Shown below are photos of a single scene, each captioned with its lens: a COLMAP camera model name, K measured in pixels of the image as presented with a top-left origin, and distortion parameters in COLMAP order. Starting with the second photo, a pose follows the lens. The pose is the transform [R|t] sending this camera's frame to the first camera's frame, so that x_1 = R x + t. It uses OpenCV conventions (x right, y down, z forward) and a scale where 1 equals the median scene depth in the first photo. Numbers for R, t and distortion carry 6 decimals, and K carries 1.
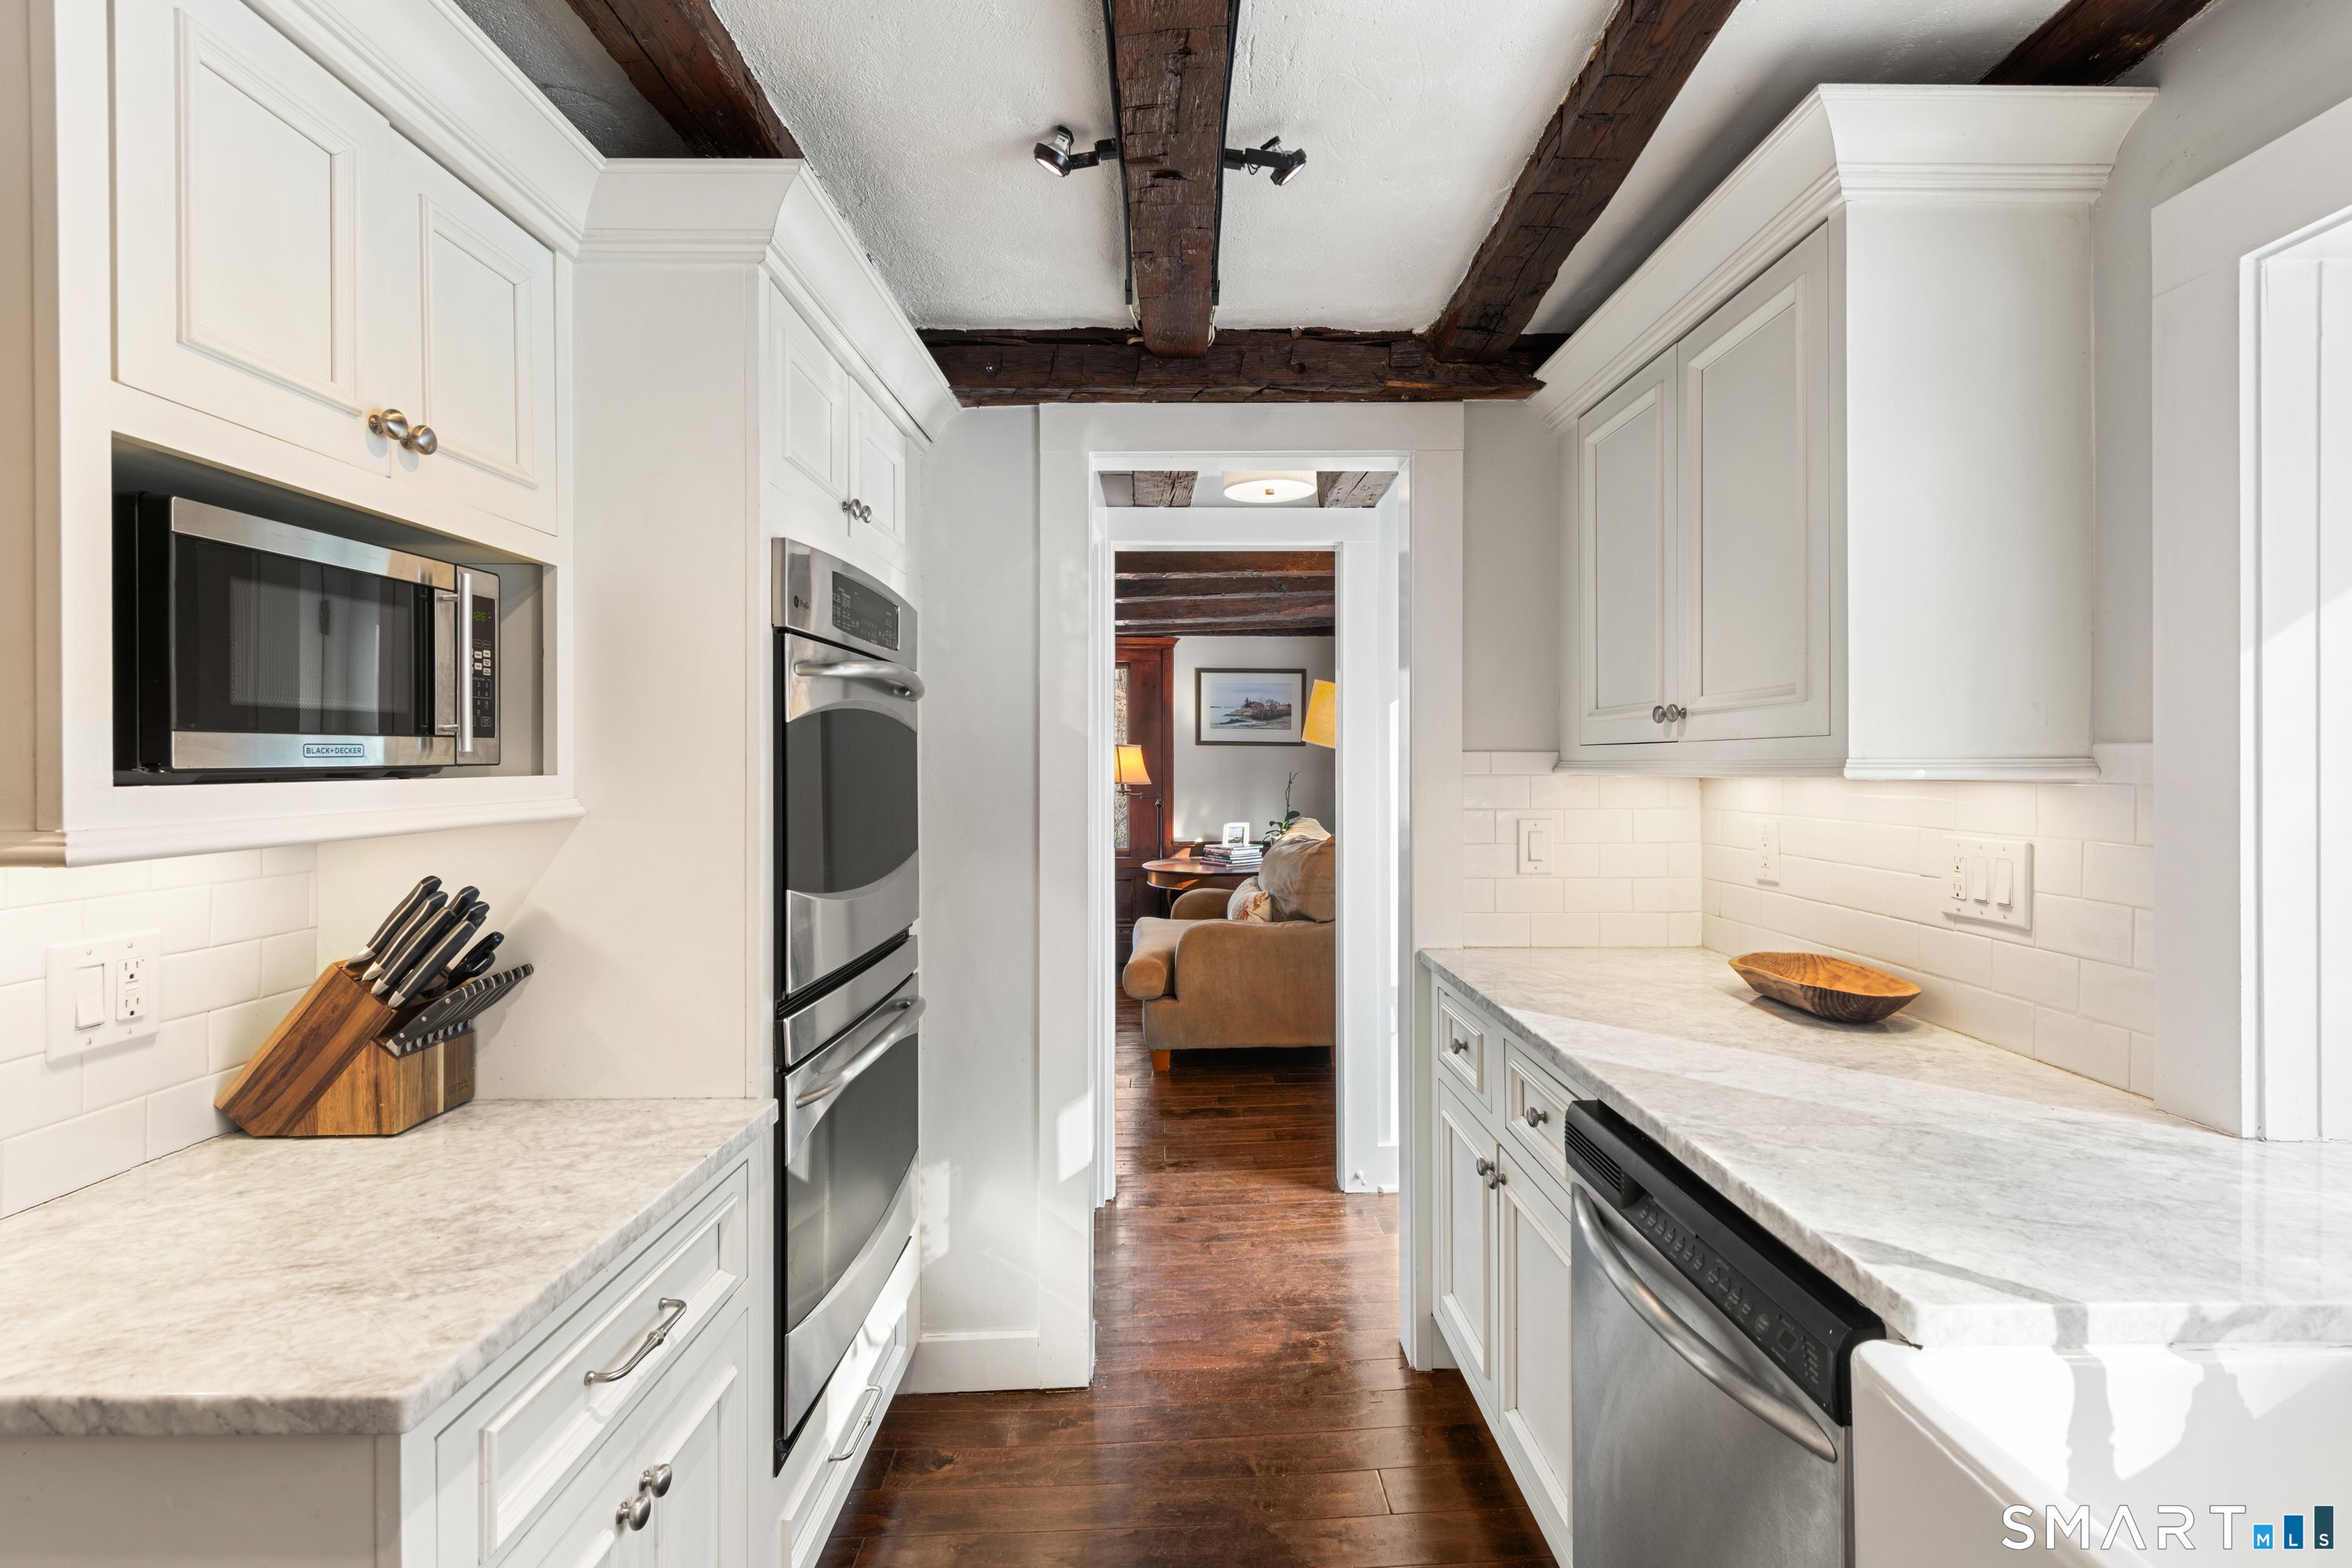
lens RADIAL K [[1115.6, 0, 1188.3], [0, 1115.6, 768.0], [0, 0, 1]] dist [0.024880, -0.012344]
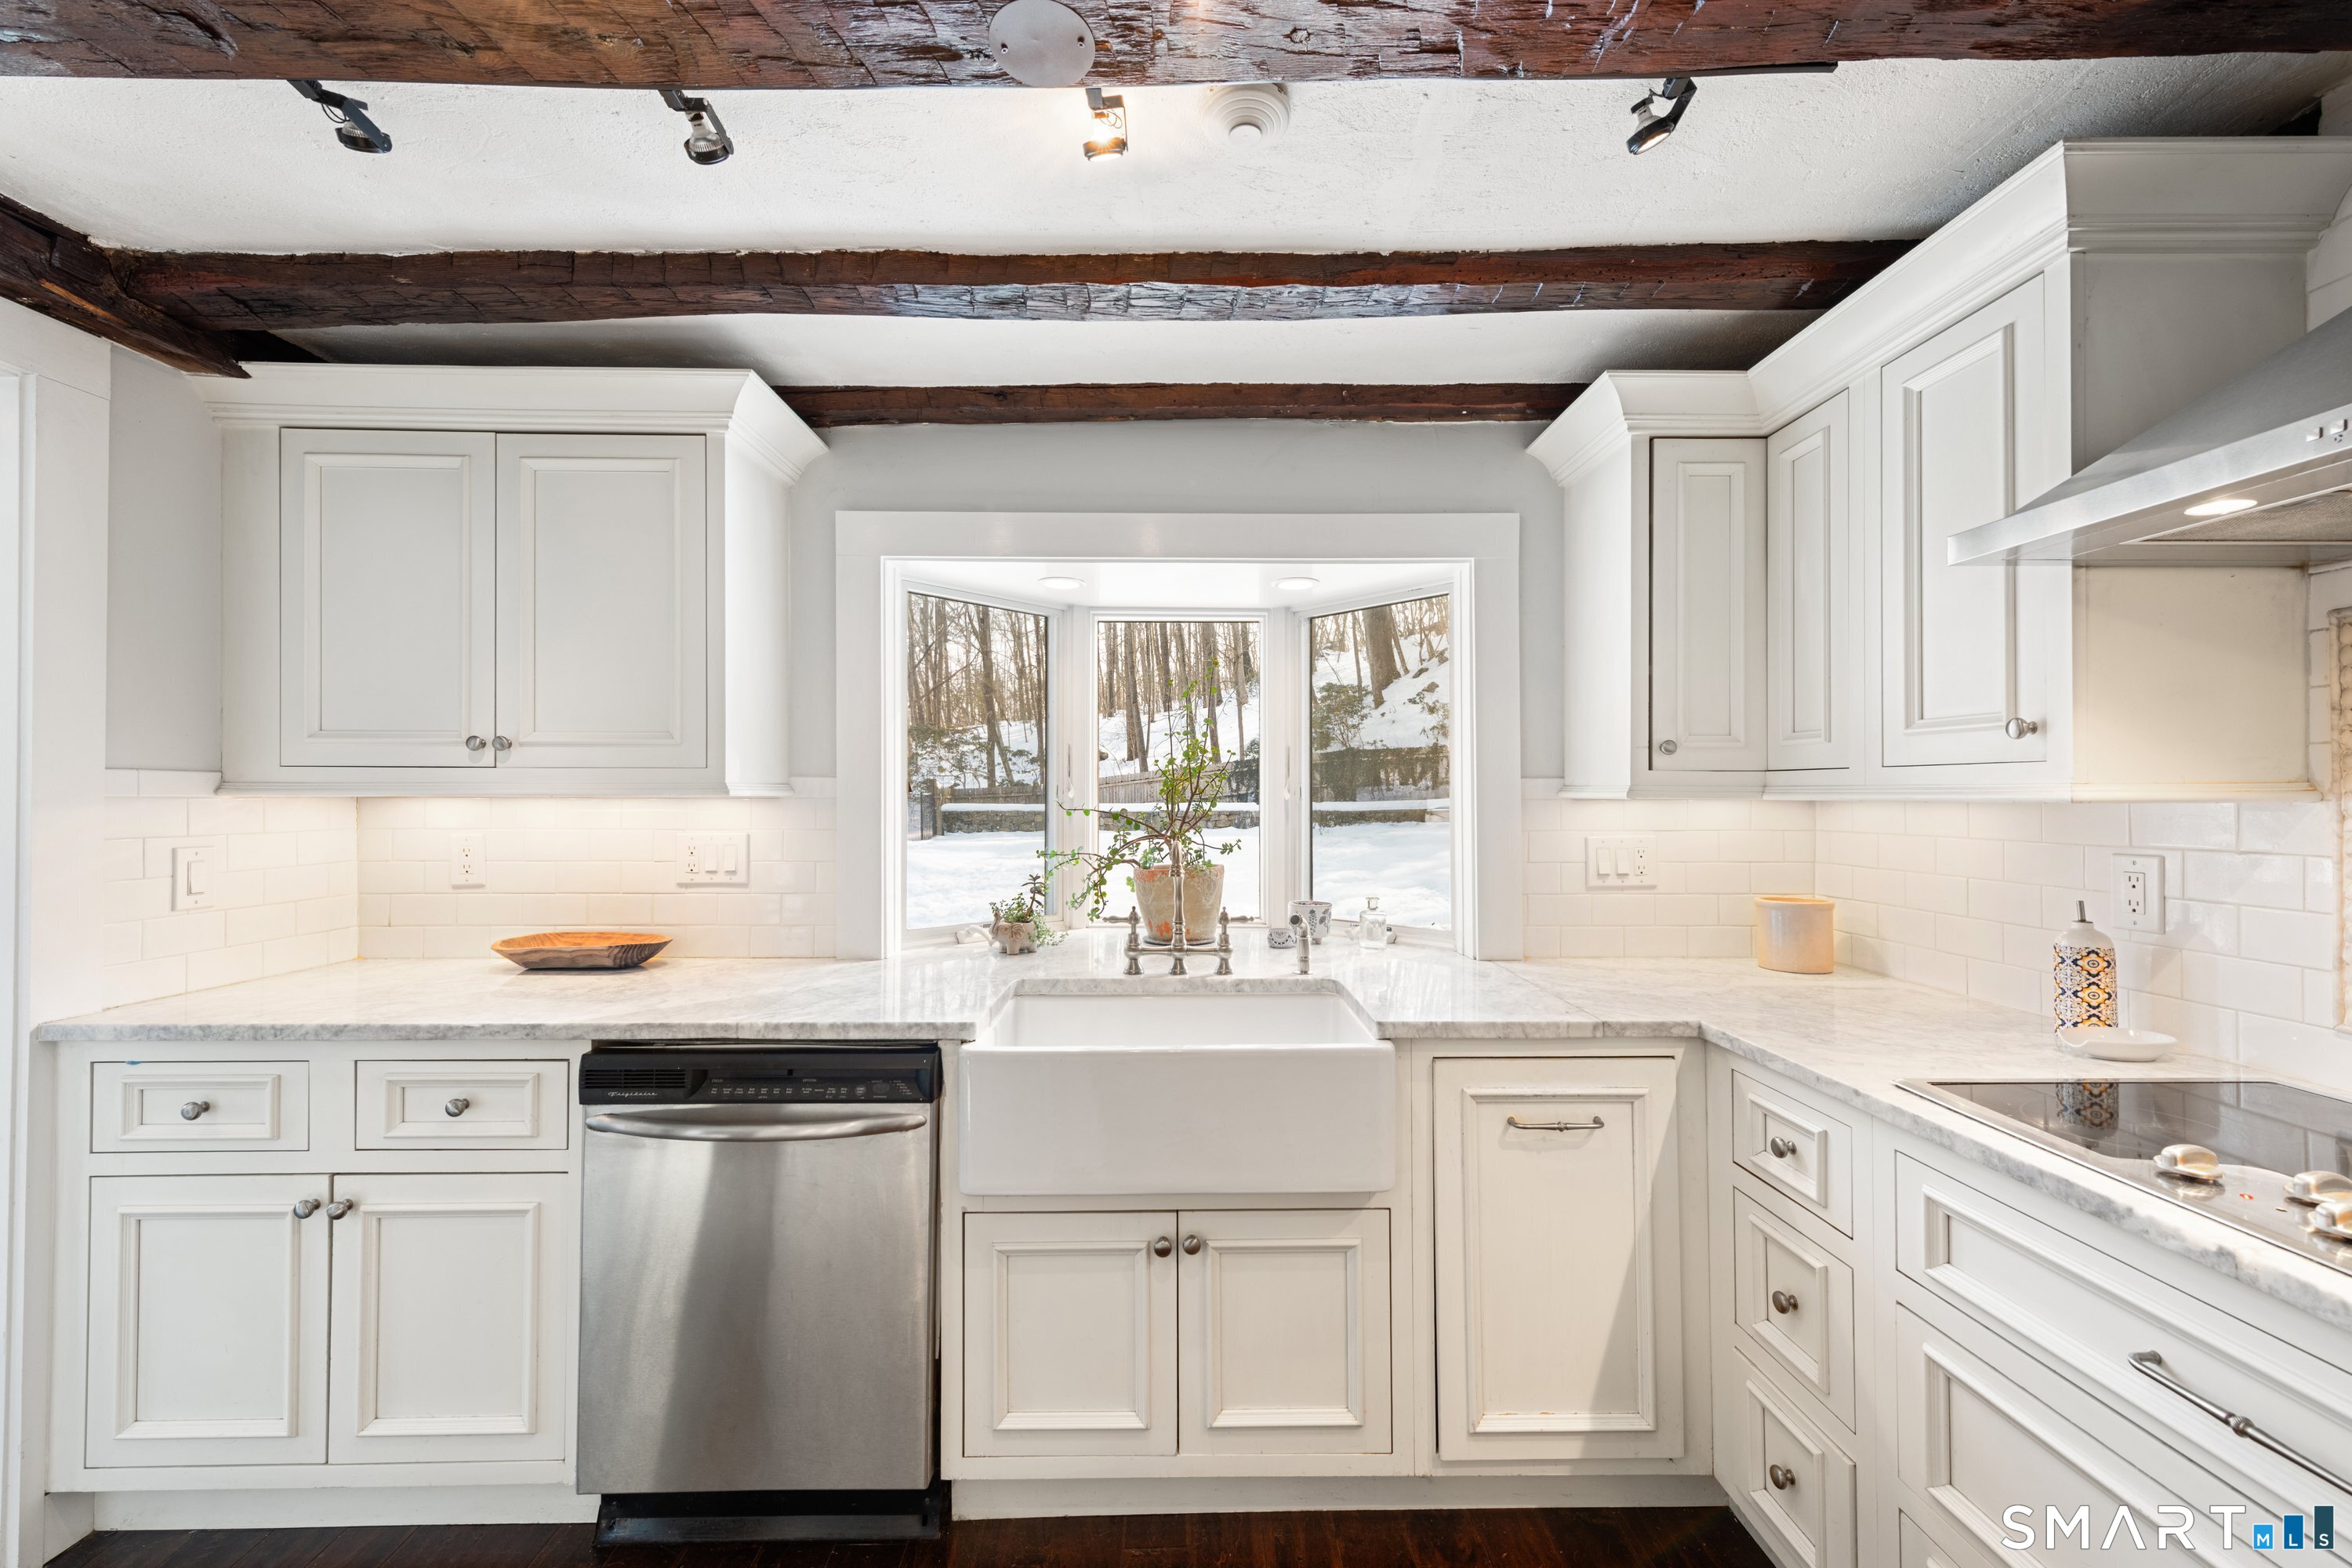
lens RADIAL K [[943.3, 0, 1213.1], [0, 943.3, 789.1], [0, 0, 1]] dist [0.019327, -0.000016]
pose [[-0.017557, 0.008664, 0.999808, -0.669891], [0.002510, 0.999960, -0.008621, 0.011670], [-0.999843, 0.002358, -0.017578, 0.288897]]
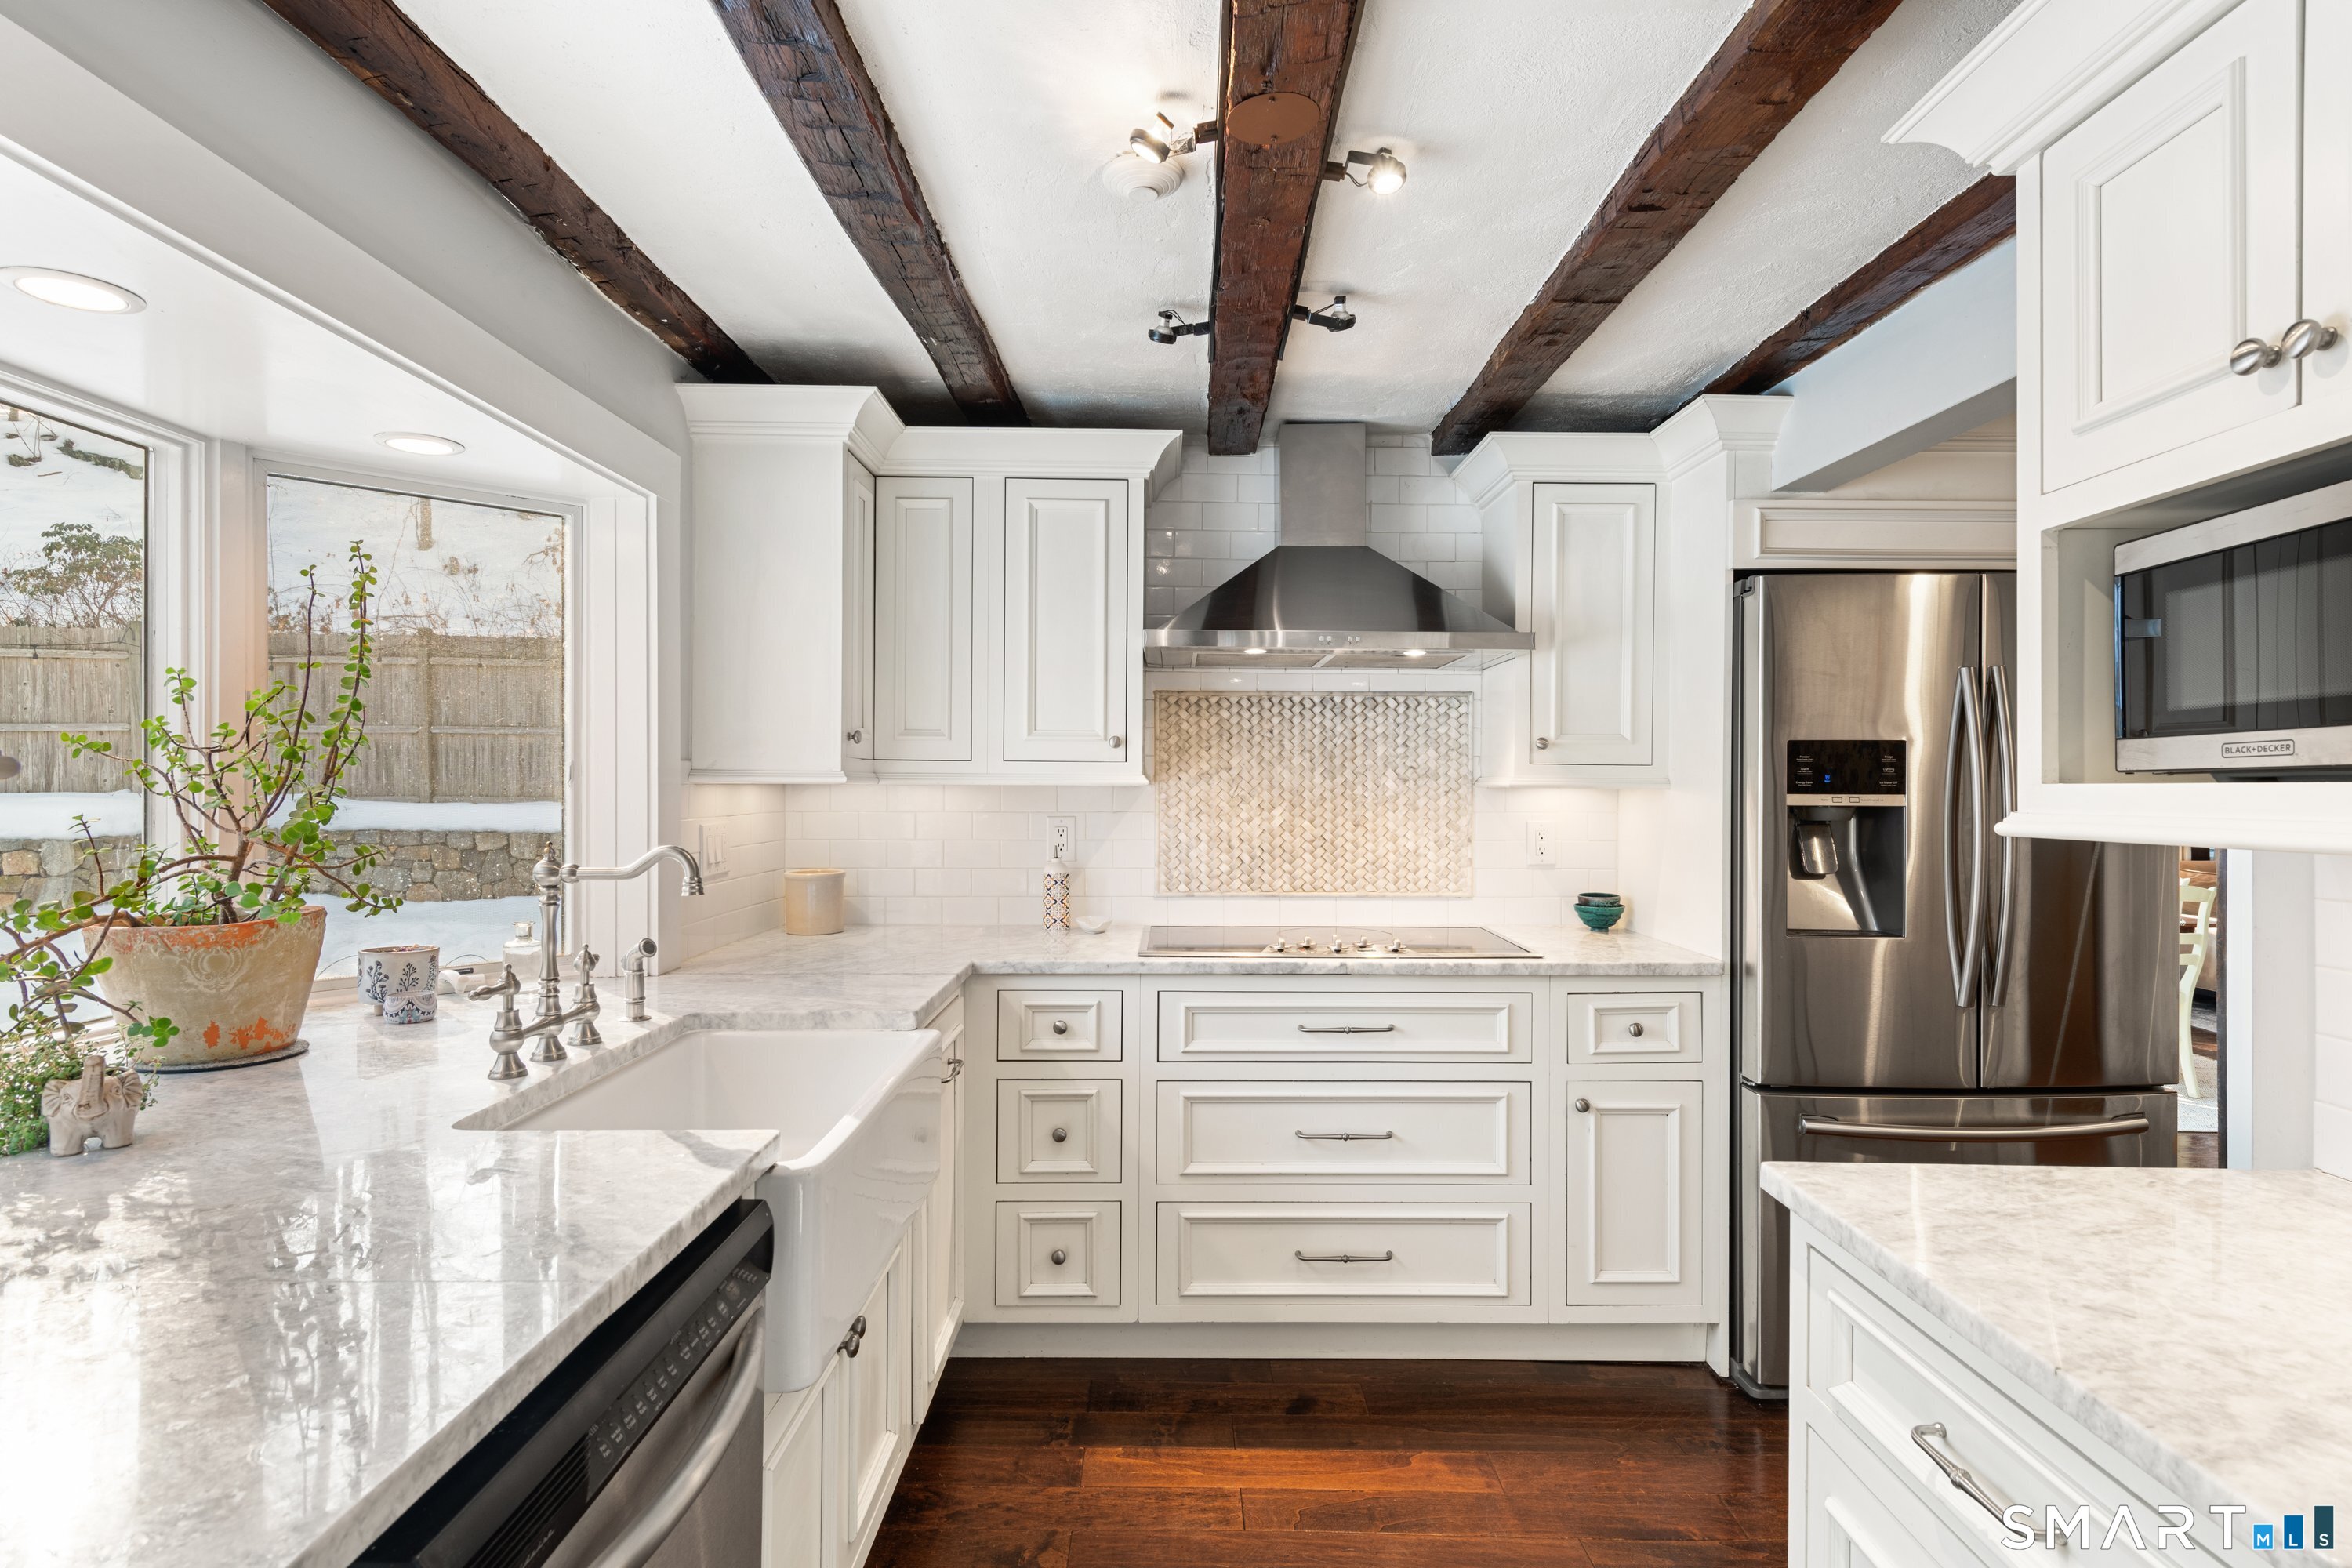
lens RADIAL K [[1138.7, 0, 1176.0], [0, 1138.7, 784.0], [0, 0, 1]] dist [0.015757, -0.000059]
pose [[-0.999957, -0.003303, 0.008653, 0.057998], [-0.003268, 0.999986, 0.004043, 0.007699], [-0.008666, 0.004015, -0.999954, 1.287765]]
